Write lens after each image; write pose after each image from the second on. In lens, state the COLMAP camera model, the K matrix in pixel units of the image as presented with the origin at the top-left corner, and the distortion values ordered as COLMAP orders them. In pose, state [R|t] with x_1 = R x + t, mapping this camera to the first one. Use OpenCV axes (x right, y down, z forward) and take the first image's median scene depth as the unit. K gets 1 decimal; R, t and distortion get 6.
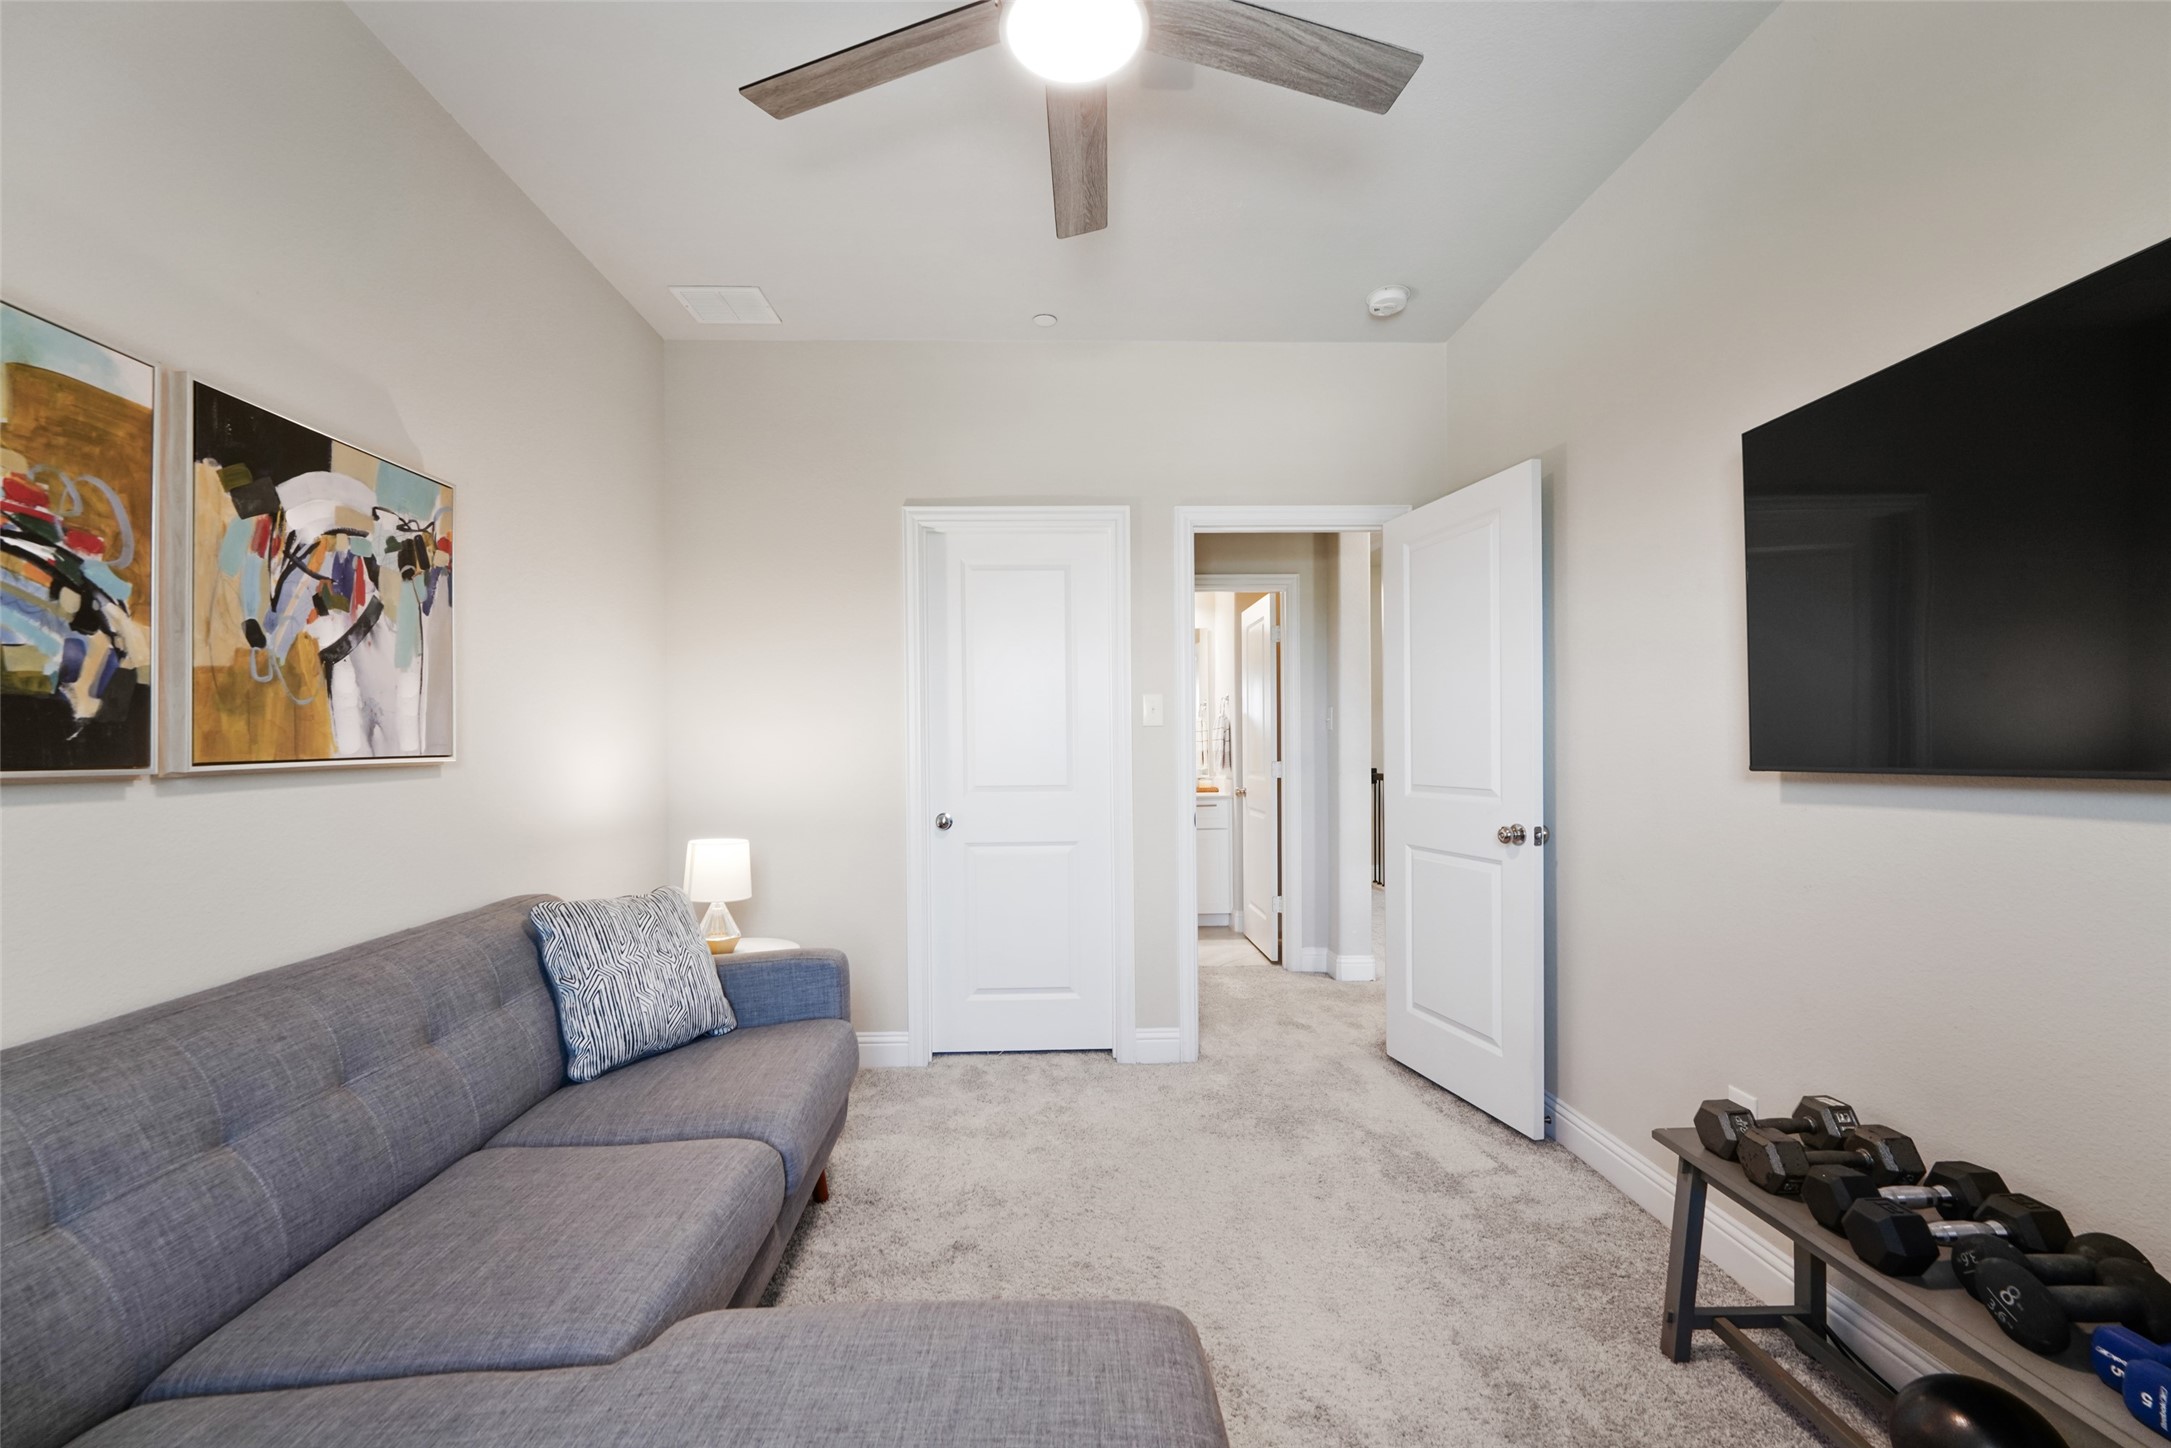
lens RADIAL K [[872.3, 0, 1072.9], [0, 872.3, 729.3], [0, 0, 1]] dist [0.007889, -0.000109]
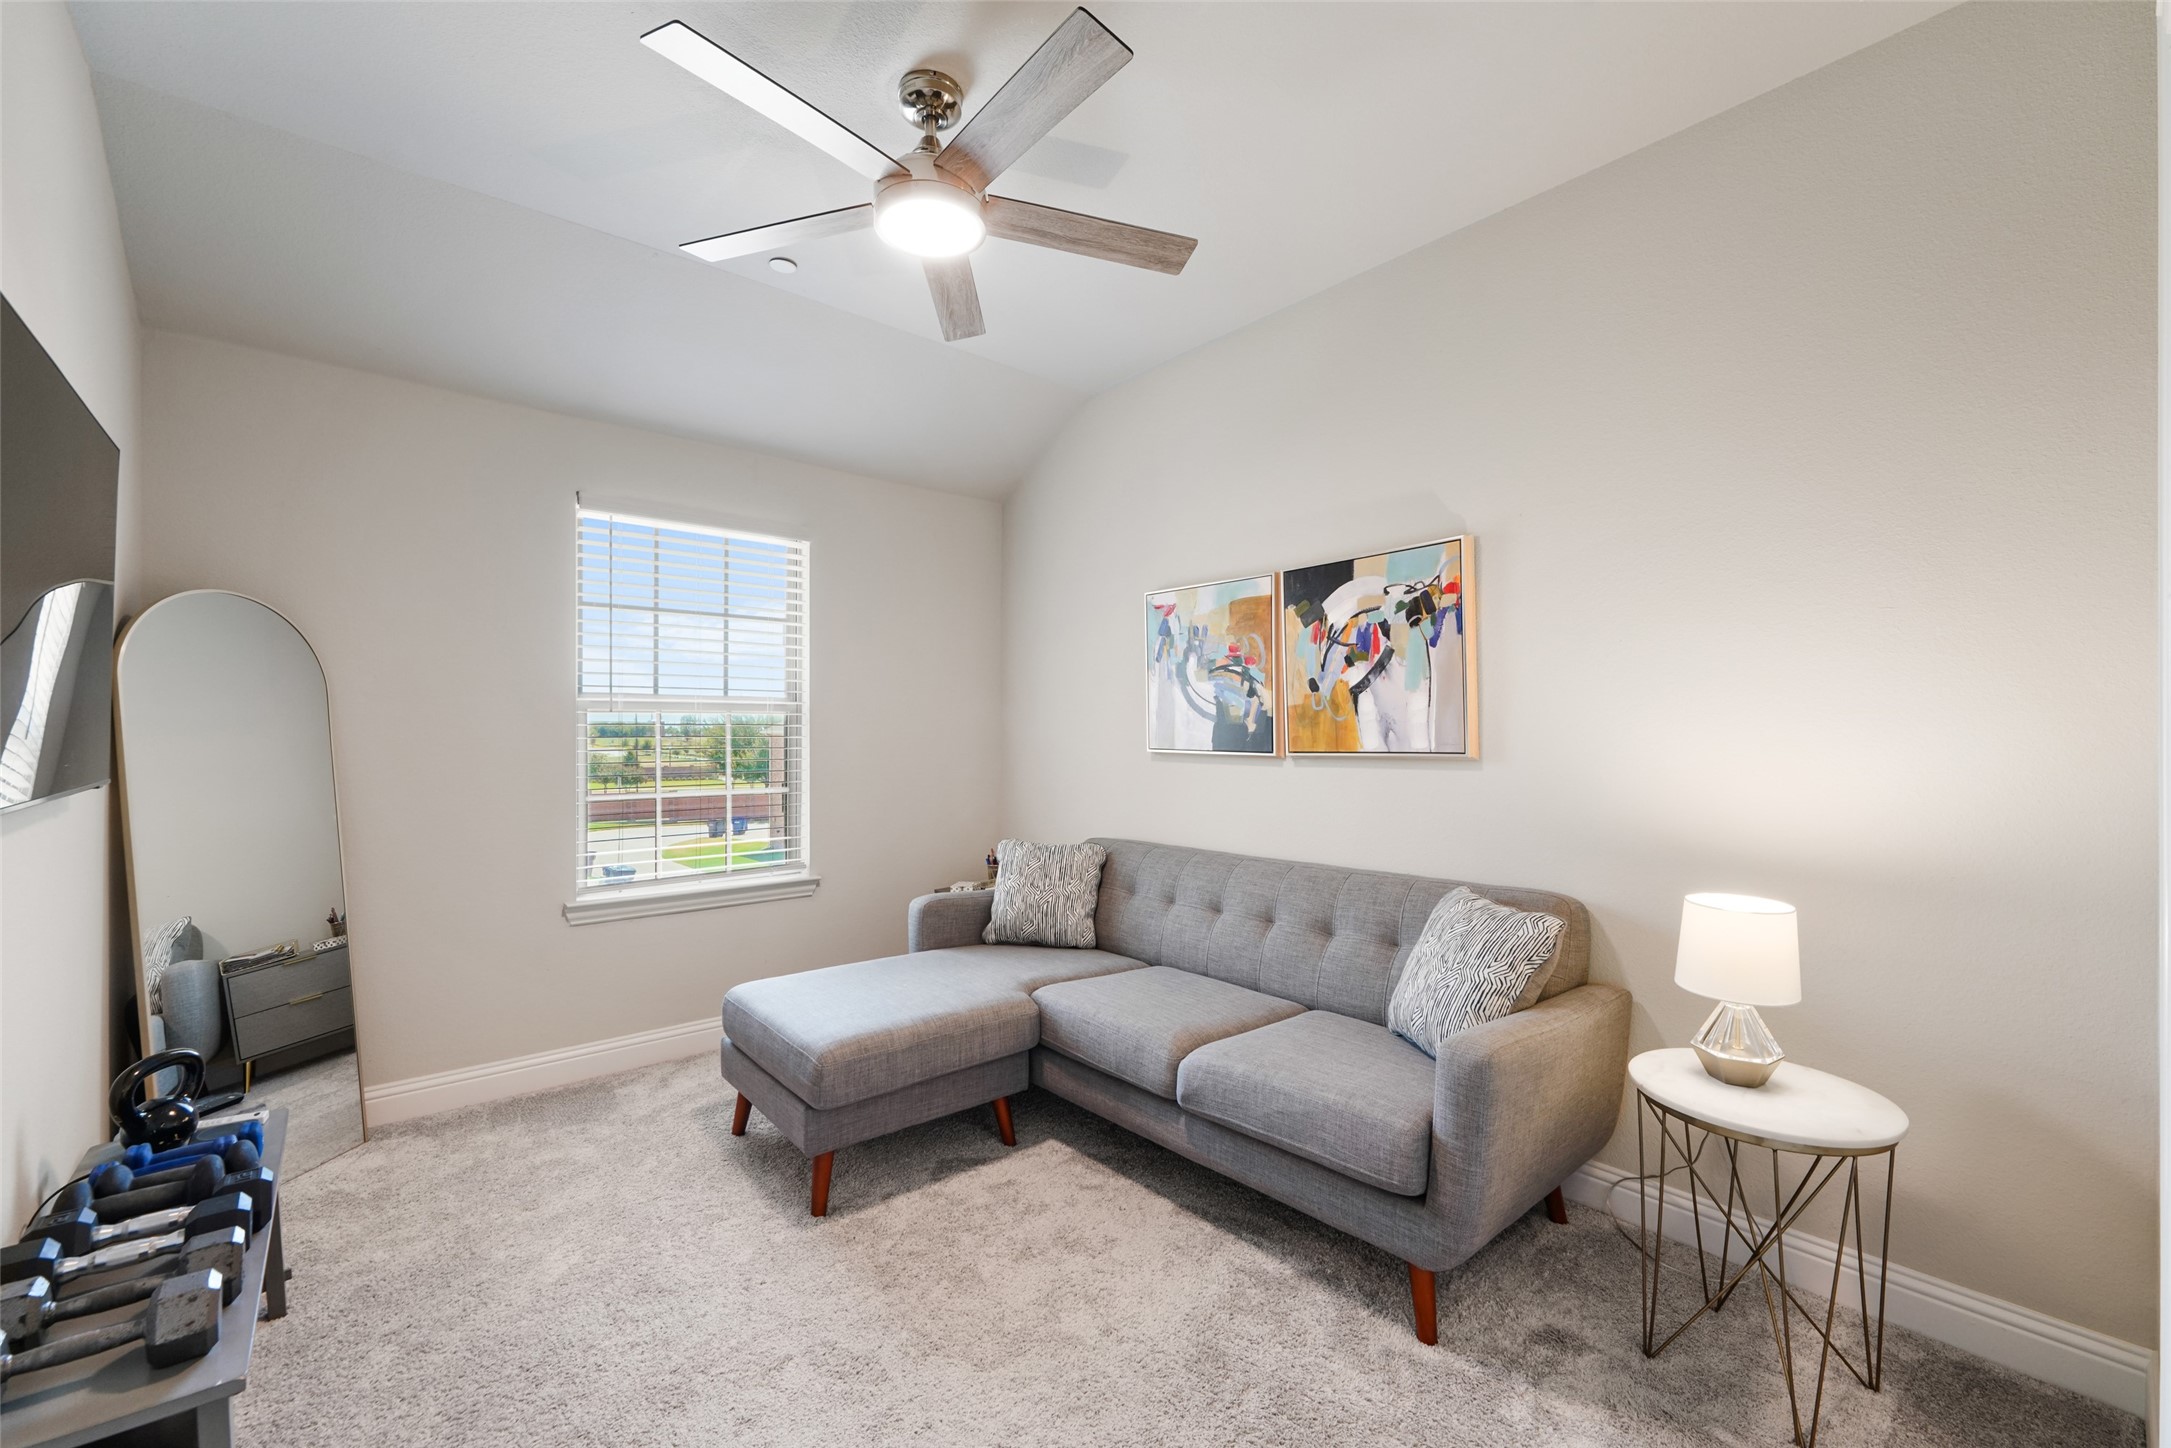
lens RADIAL K [[872.3, 0, 1072.9], [0, 872.3, 729.3], [0, 0, 1]] dist [0.007889, -0.000109]
pose [[-0.778767, 0.000719, -0.627313, 0.610466], [0.014635, 0.999748, -0.017022, 0.010931], [0.627142, -0.022437, -0.778581, 1.955656]]
